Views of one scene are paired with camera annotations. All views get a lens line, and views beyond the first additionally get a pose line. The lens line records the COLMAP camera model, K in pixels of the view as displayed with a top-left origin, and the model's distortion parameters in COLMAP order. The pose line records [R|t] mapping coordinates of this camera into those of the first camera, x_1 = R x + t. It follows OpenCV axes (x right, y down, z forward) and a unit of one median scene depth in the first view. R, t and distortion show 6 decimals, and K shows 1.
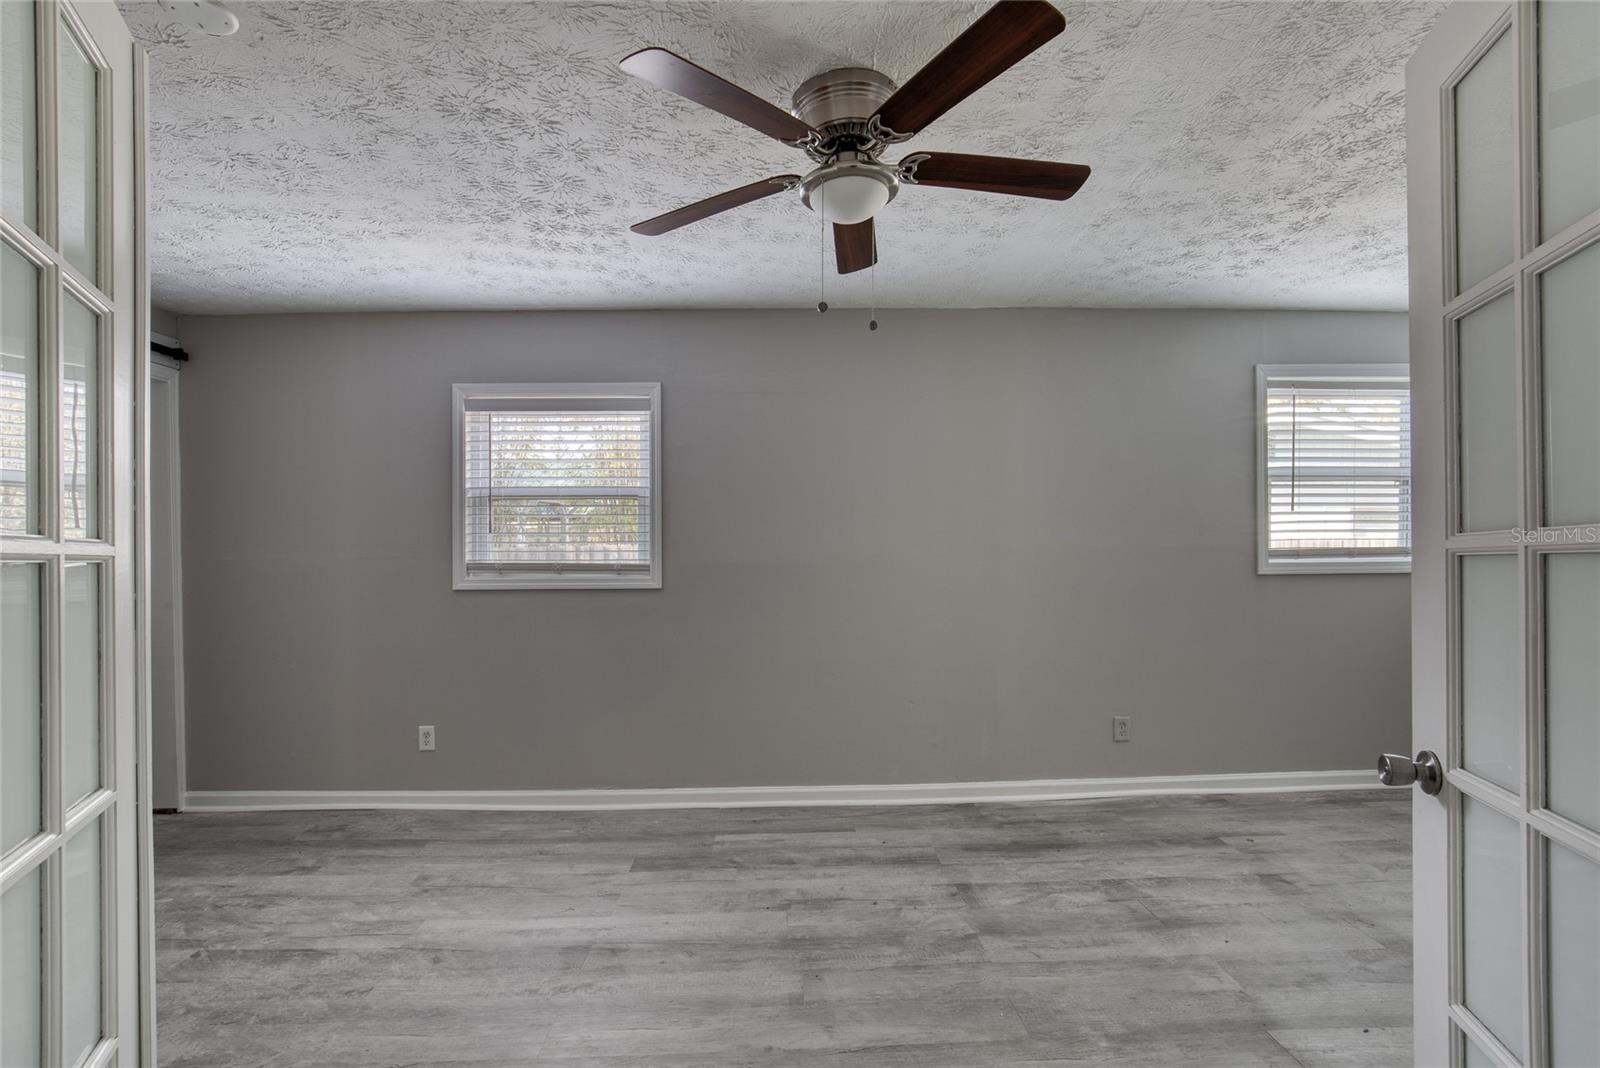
lens RADIAL K [[739.2, 0, 807.6], [0, 739.2, 558.6], [0, 0, 1]] dist [-0.016452, -0.000896]
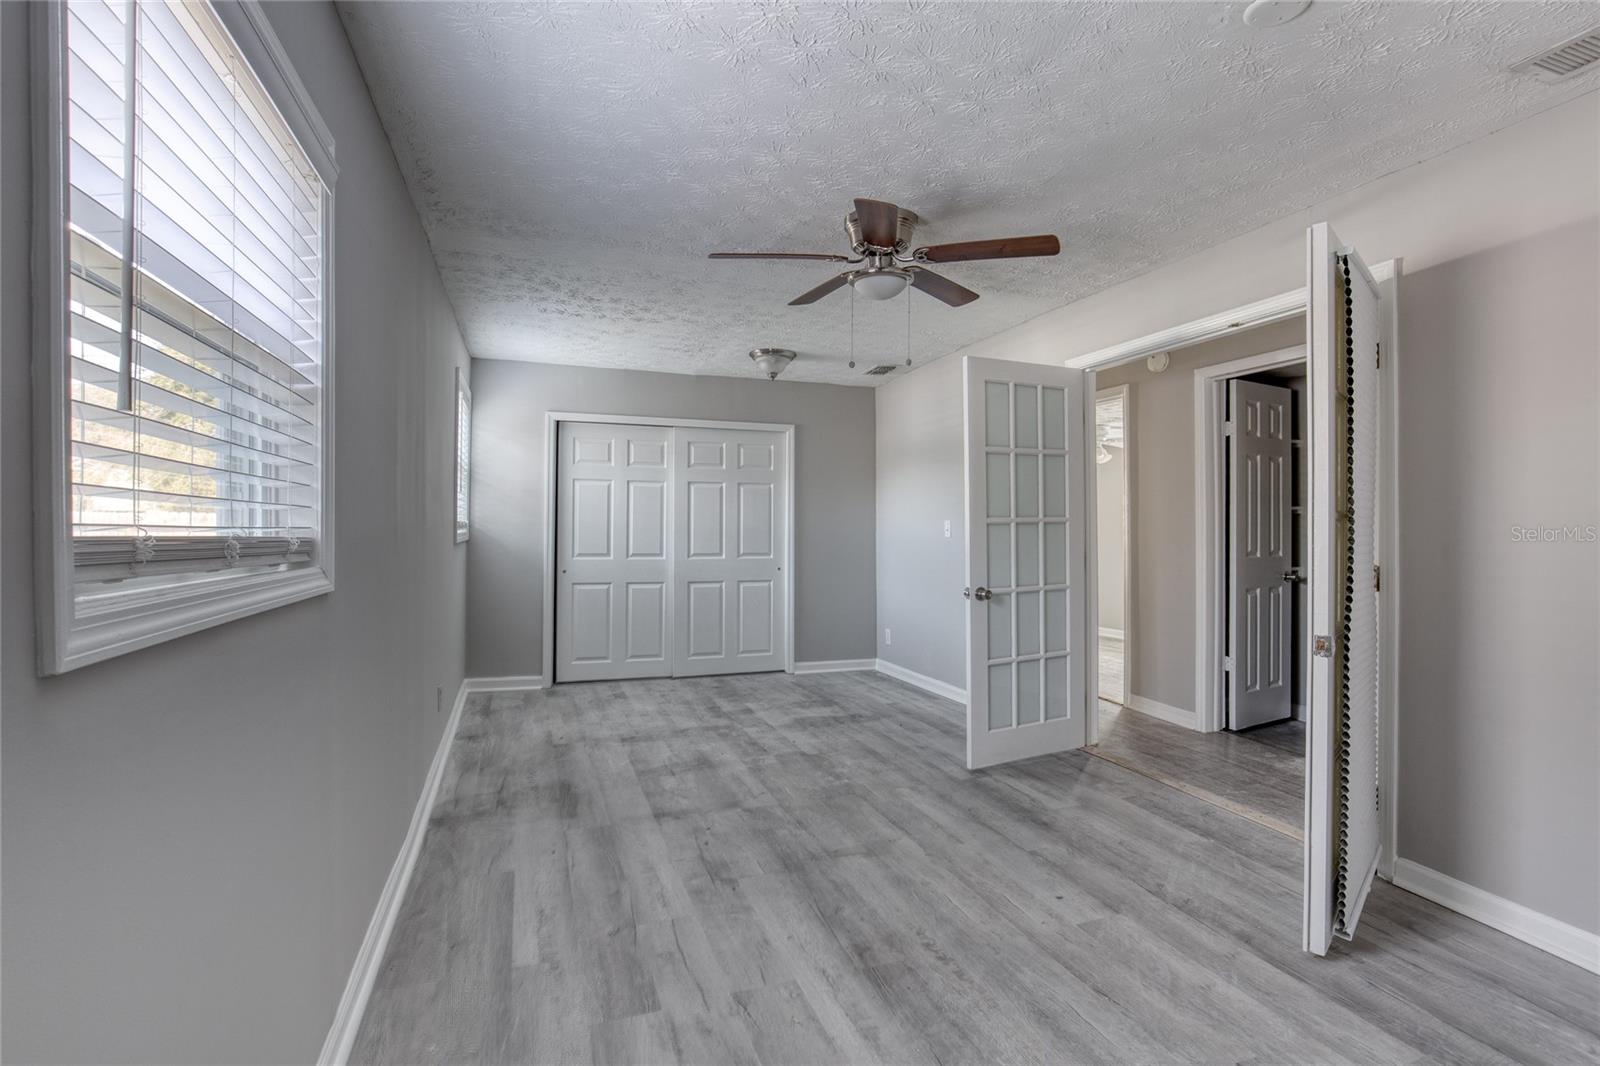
lens RADIAL K [[739.2, 0, 795.7], [0, 739.2, 524.9], [0, 0, 1]] dist [-0.016452, -0.000896]
pose [[-0.288492, 0.008001, 0.957449, -0.983740], [0.007272, 0.999955, -0.006165, 0.006435], [-0.957455, 0.005184, -0.288537, 1.177421]]
